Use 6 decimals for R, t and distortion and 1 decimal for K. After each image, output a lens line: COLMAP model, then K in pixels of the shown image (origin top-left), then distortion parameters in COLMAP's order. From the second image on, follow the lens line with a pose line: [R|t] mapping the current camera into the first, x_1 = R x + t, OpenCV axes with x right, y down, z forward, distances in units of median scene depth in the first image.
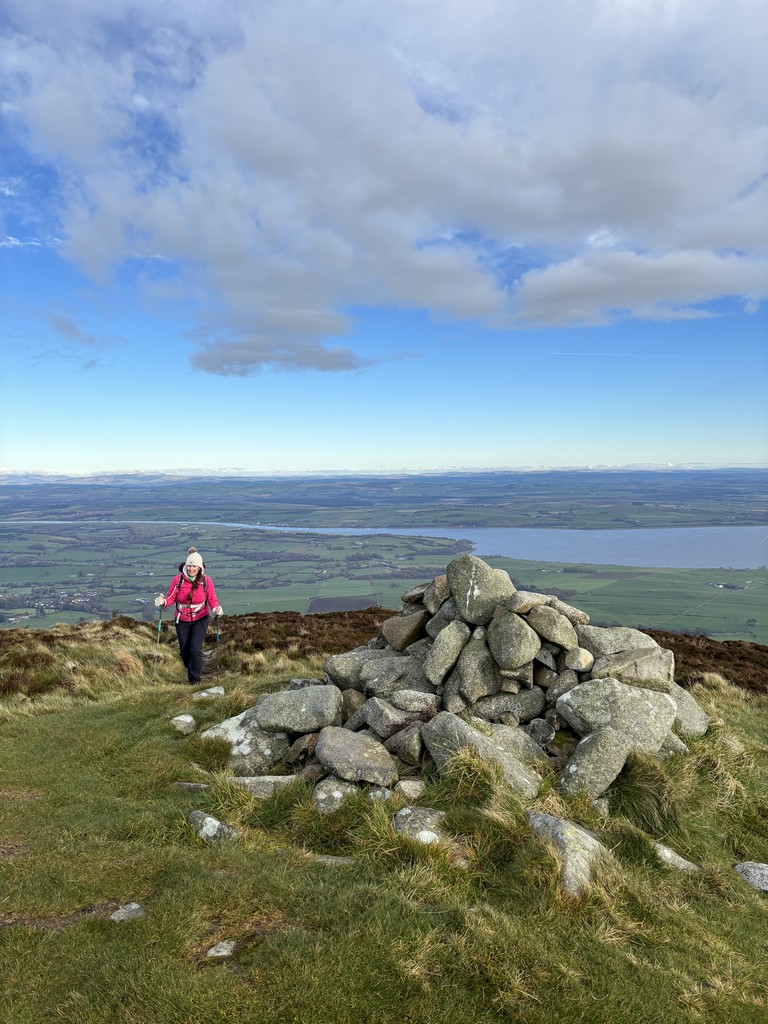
lens RADIAL K [[774.9, 0, 383.4], [0, 774.9, 514.7], [0, 0, 1]] dist [0.056823, -0.062306]
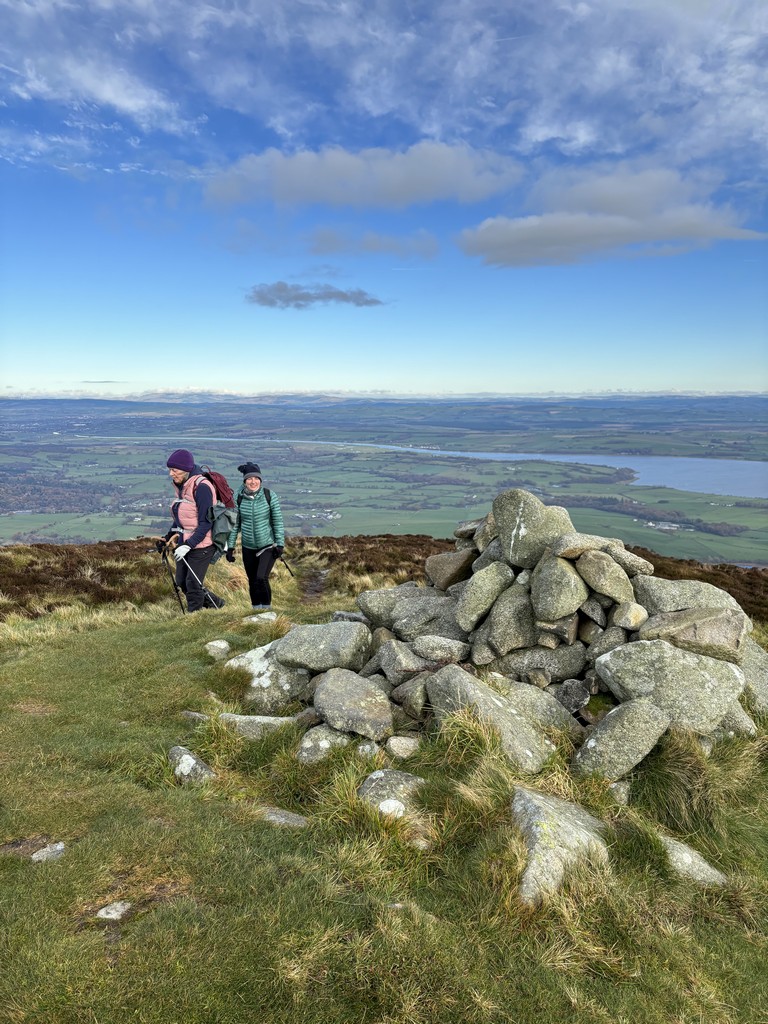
lens RADIAL K [[772.4, 0, 384.2], [0, 772.4, 502.6], [0, 0, 1]] dist [0.062688, -0.074065]
pose [[0.978468, 0.041428, -0.202196, 0.148430], [-0.024478, 0.996027, 0.085625, -0.004074], [0.204940, -0.078832, 0.975595, 0.116078]]
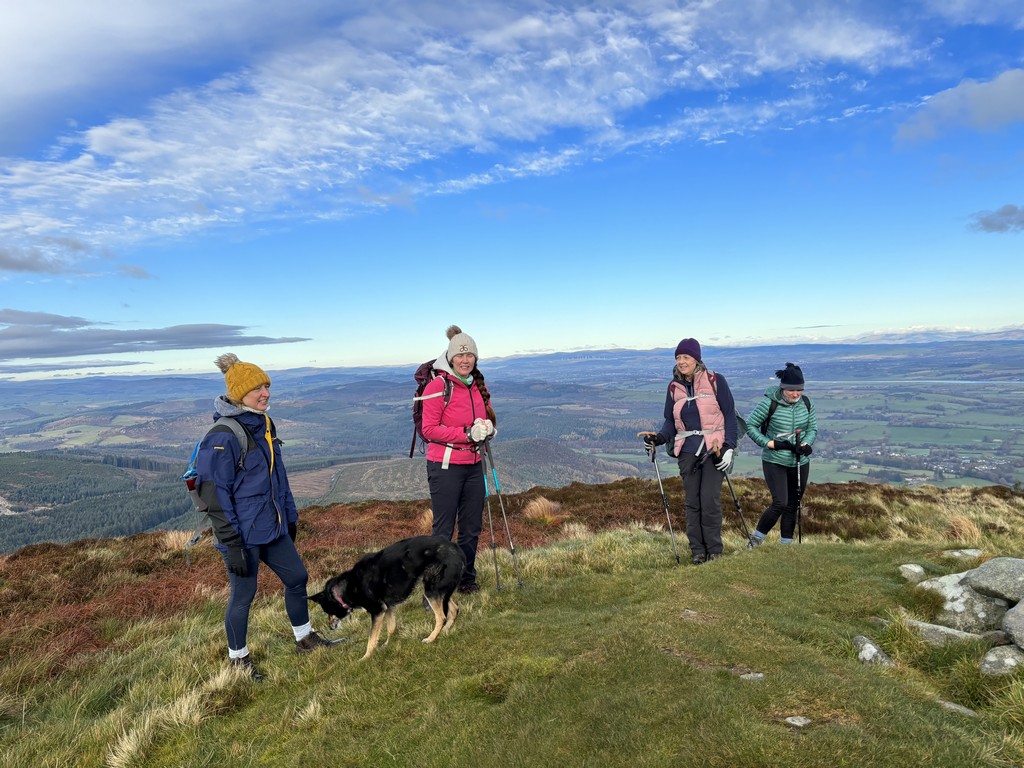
lens RADIAL K [[779.8, 0, 501.8], [0, 779.8, 382.6], [0, 0, 1]] dist [0.065831, -0.073368]
pose [[0.593245, 0.012875, -0.804919, 0.278197], [-0.004347, 0.999909, 0.012791, 0.007799], [0.805010, -0.004089, 0.593247, -0.053698]]
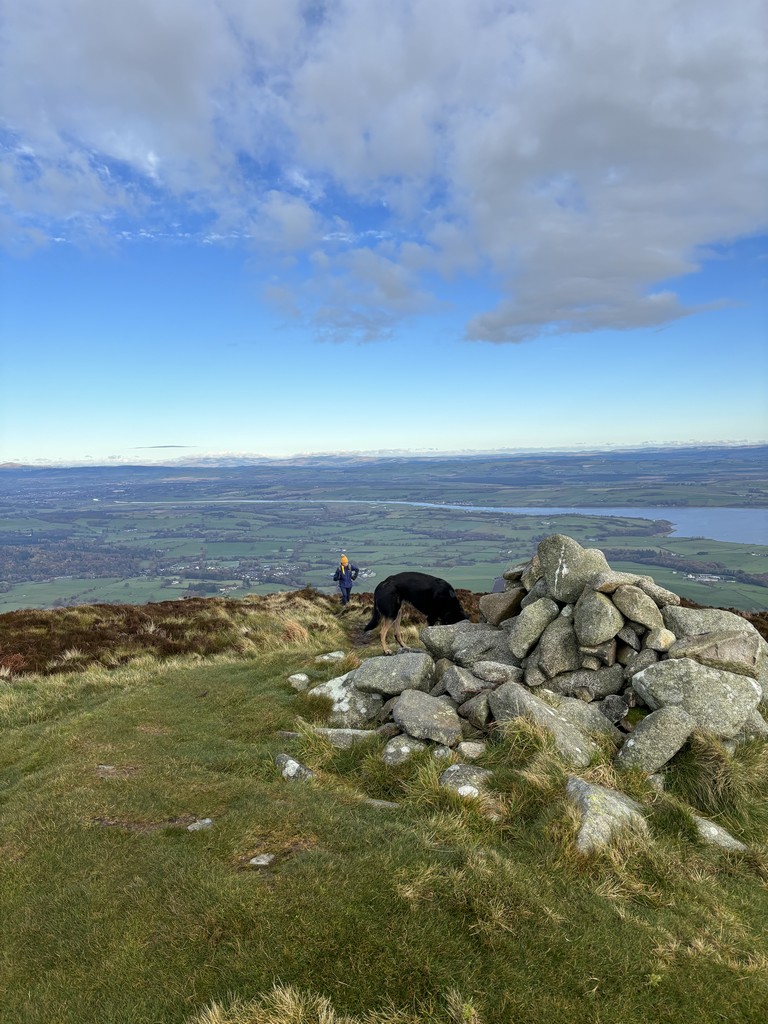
lens RADIAL K [[779.3, 0, 385.2], [0, 779.3, 513.2], [0, 0, 1]] dist [0.063661, -0.069457]
pose [[0.970208, 0.004666, -0.242229, 0.145543], [0.001326, 0.999697, 0.024566, -0.001246], [0.242270, -0.024155, 0.969908, -0.056907]]
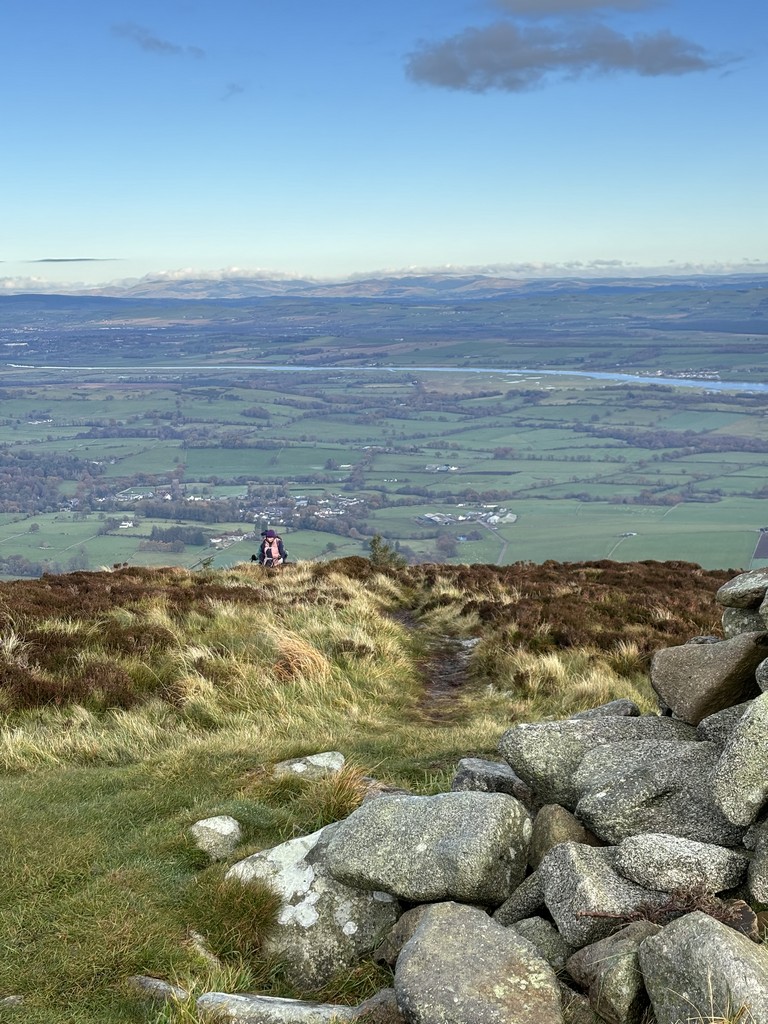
lens RADIAL K [[1526.9, 0, 377.7], [0, 1526.9, 513.7], [0, 0, 1]] dist [0.306219, -1.557807]
pose [[0.938098, 0.040956, -0.343939, 0.161447], [-0.004958, 0.994471, 0.104899, -0.026872], [0.346333, -0.096700, 0.933114, 0.193185]]
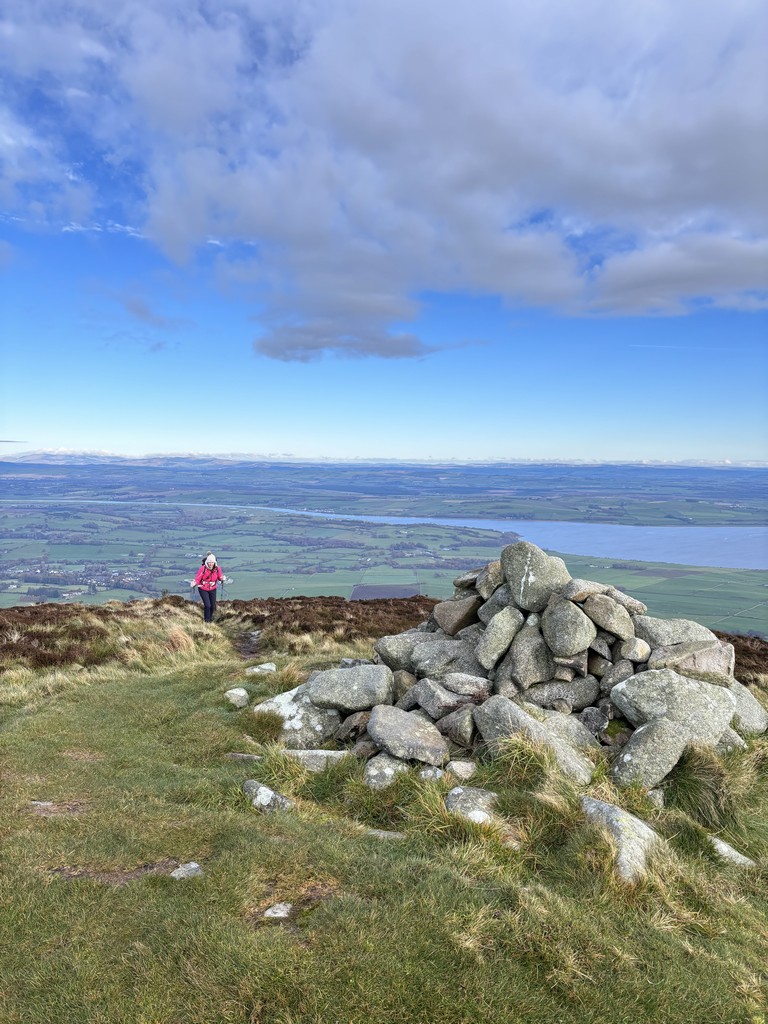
lens RADIAL K [[776.2, 0, 379.4], [0, 776.2, 507.8], [0, 0, 1]] dist [0.056631, -0.063049]
pose [[0.997546, 0.029867, -0.063325, -0.013963], [-0.029573, 0.999547, 0.005586, 0.009959], [0.063464, -0.003700, 0.997977, -0.006744]]
